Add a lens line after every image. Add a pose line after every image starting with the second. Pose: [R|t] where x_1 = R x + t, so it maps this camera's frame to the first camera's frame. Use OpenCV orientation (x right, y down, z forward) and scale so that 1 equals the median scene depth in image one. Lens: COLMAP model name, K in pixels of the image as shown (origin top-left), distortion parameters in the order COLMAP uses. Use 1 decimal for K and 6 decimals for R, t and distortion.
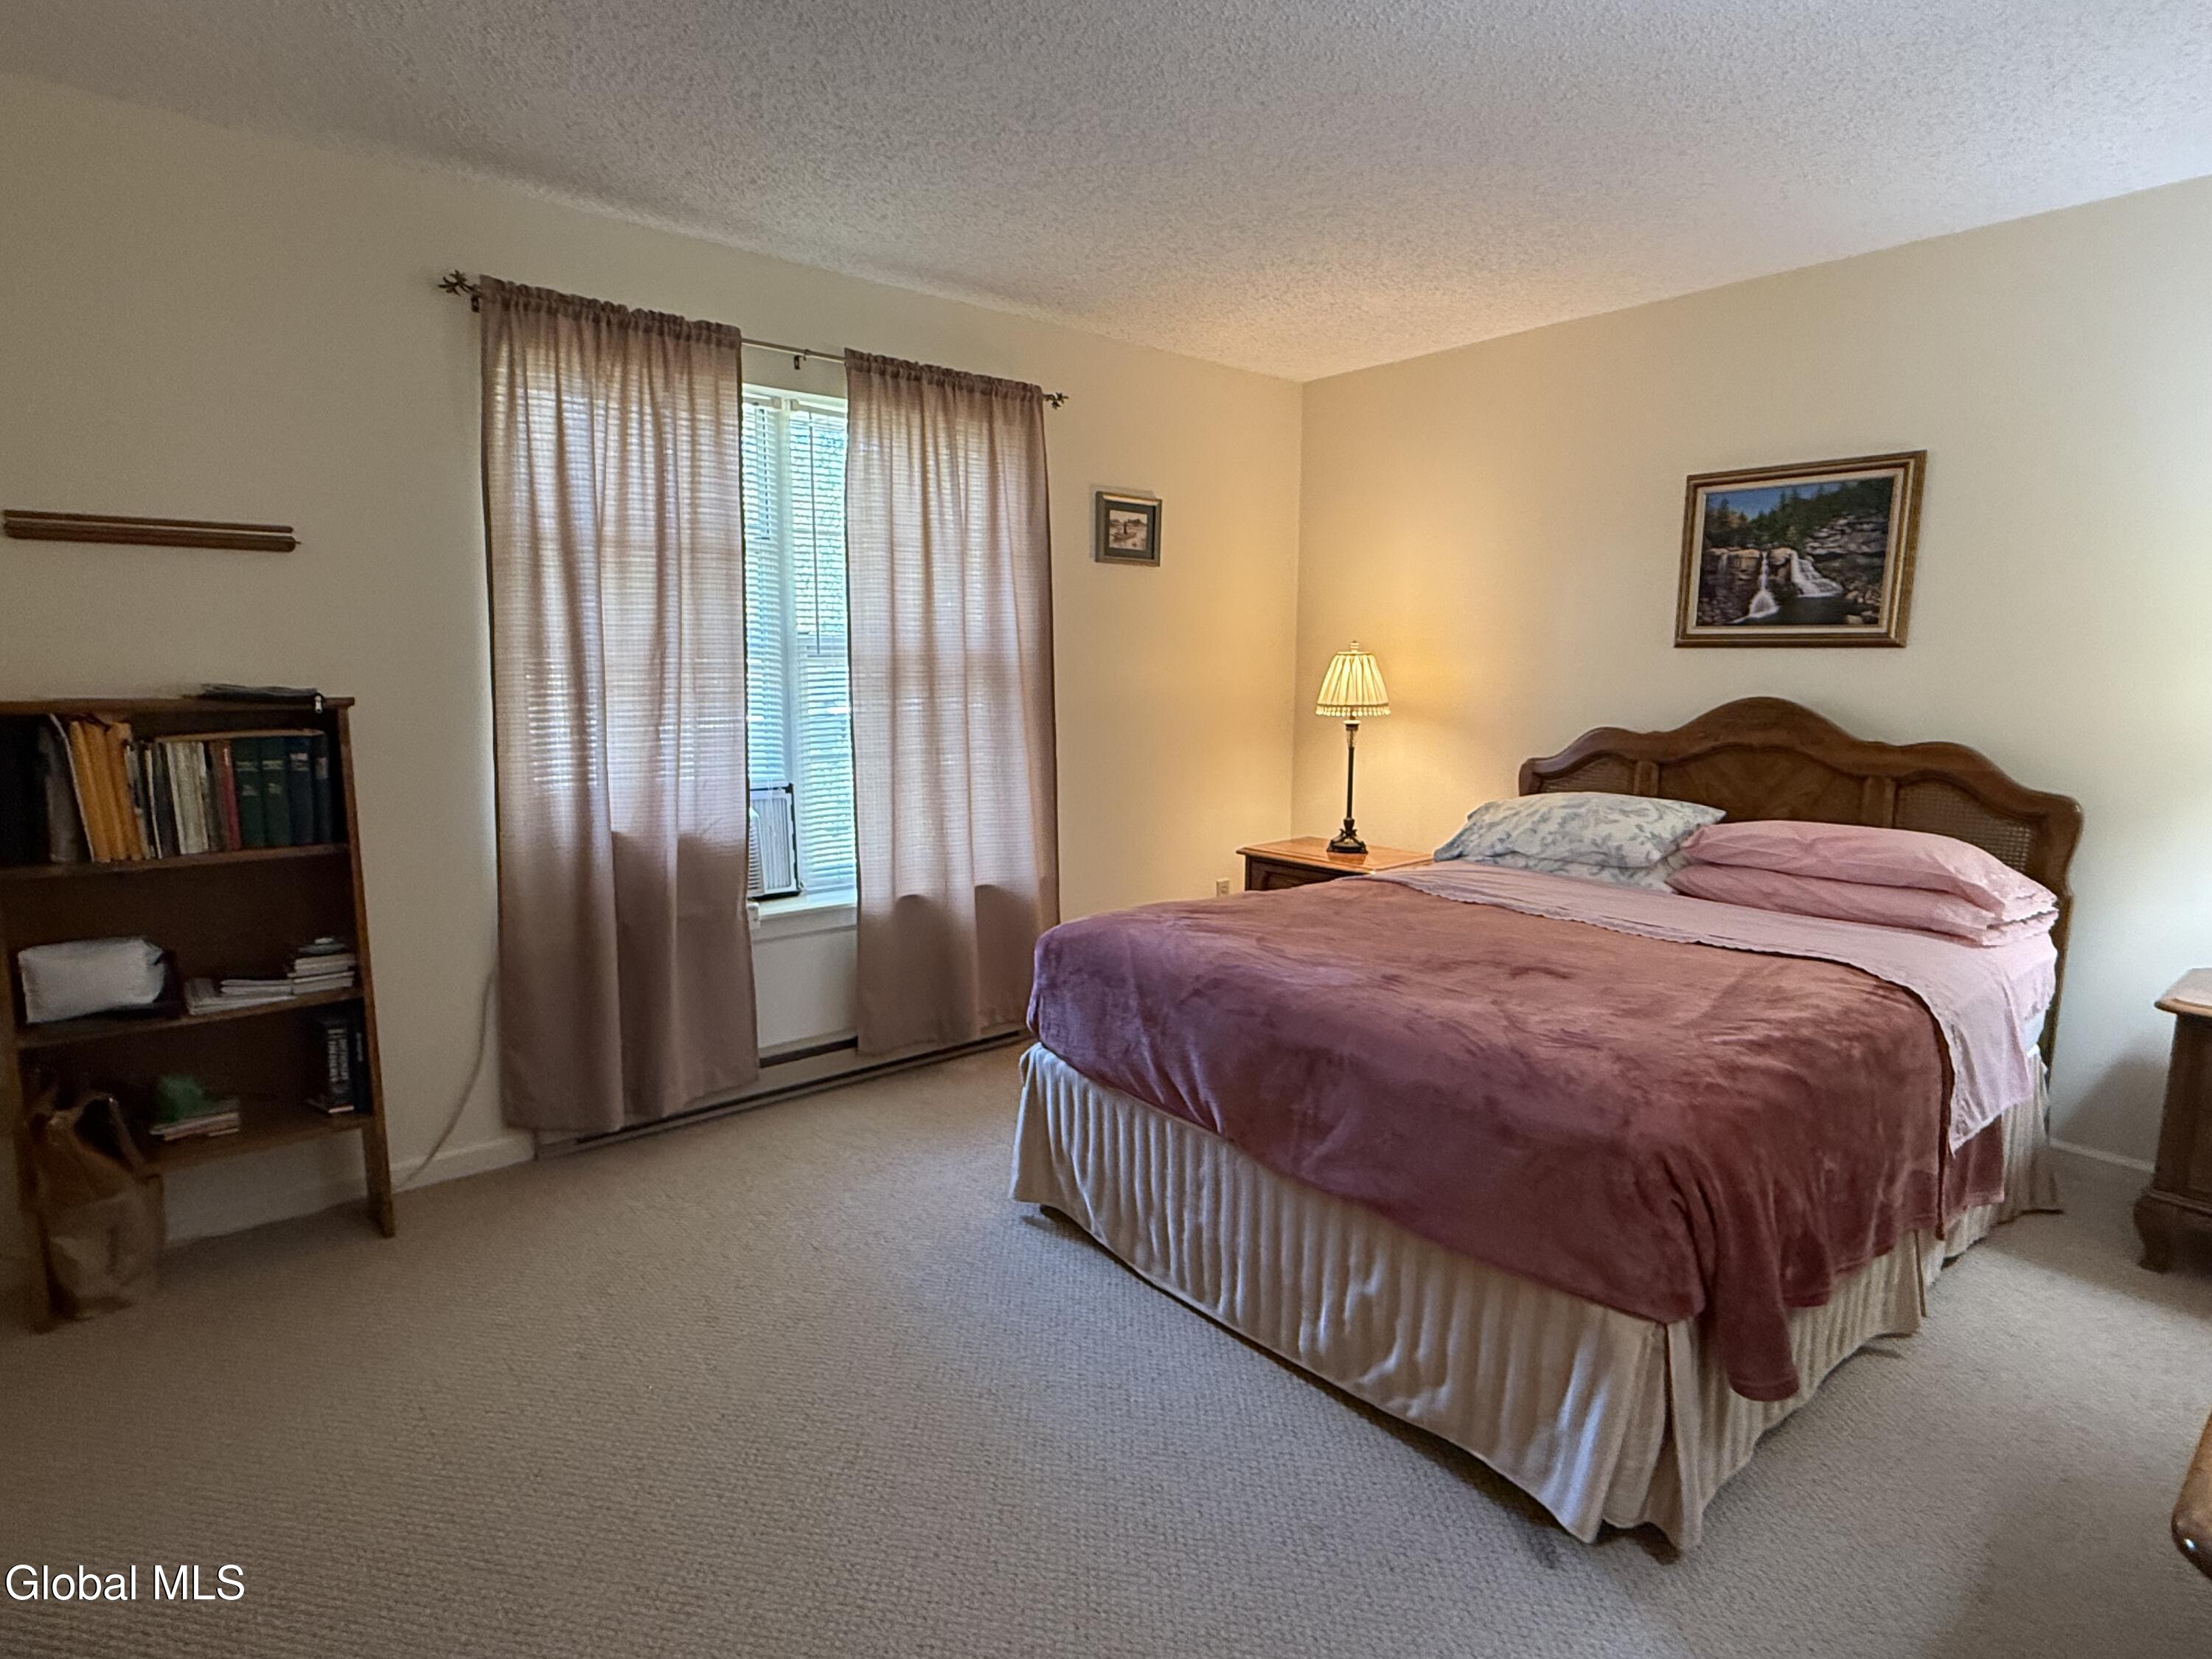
lens RADIAL K [[1138.1, 0, 1106.0], [0, 1138.1, 829.5], [0, 0, 1]] dist [0.000055, 0.000054]
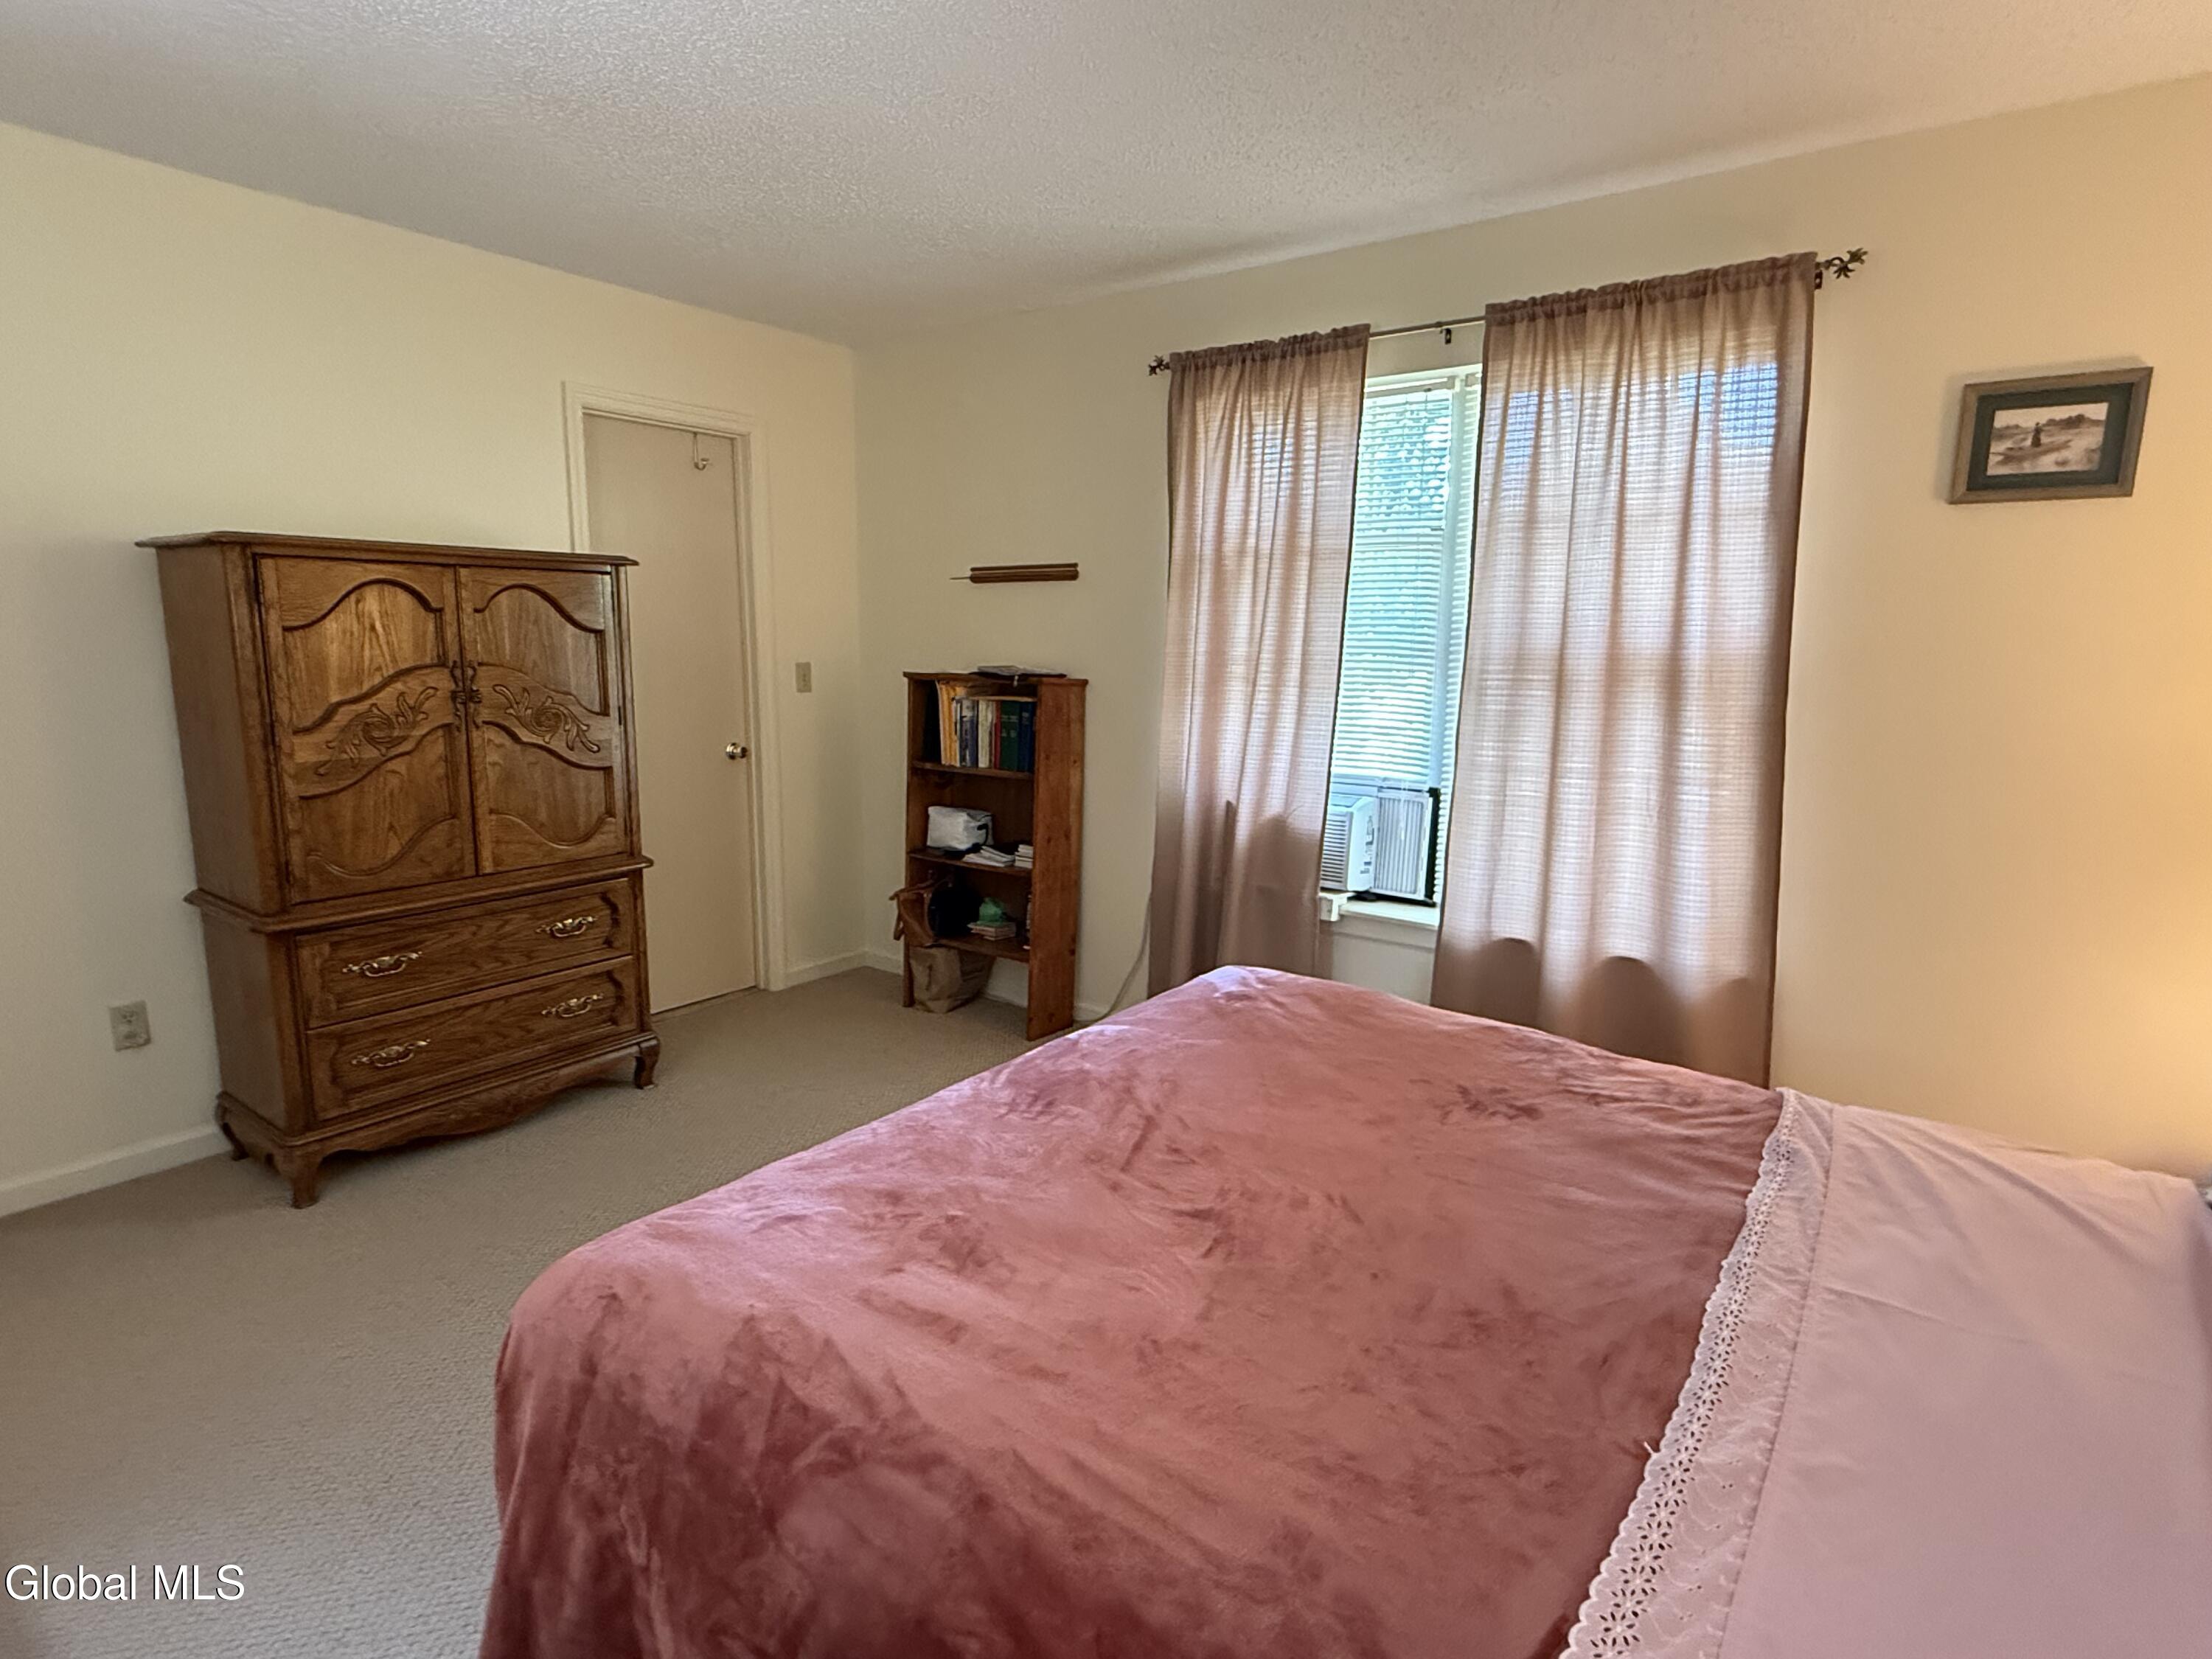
lens RADIAL K [[1138.1, 0, 1106.0], [0, 1138.1, 829.5], [0, 0, 1]] dist [0.000055, 0.000054]
pose [[0.246621, 0.156394, -0.956409, 0.608821], [-0.154101, 0.980664, 0.120624, -0.085241], [0.956782, 0.117635, 0.265953, 0.533876]]
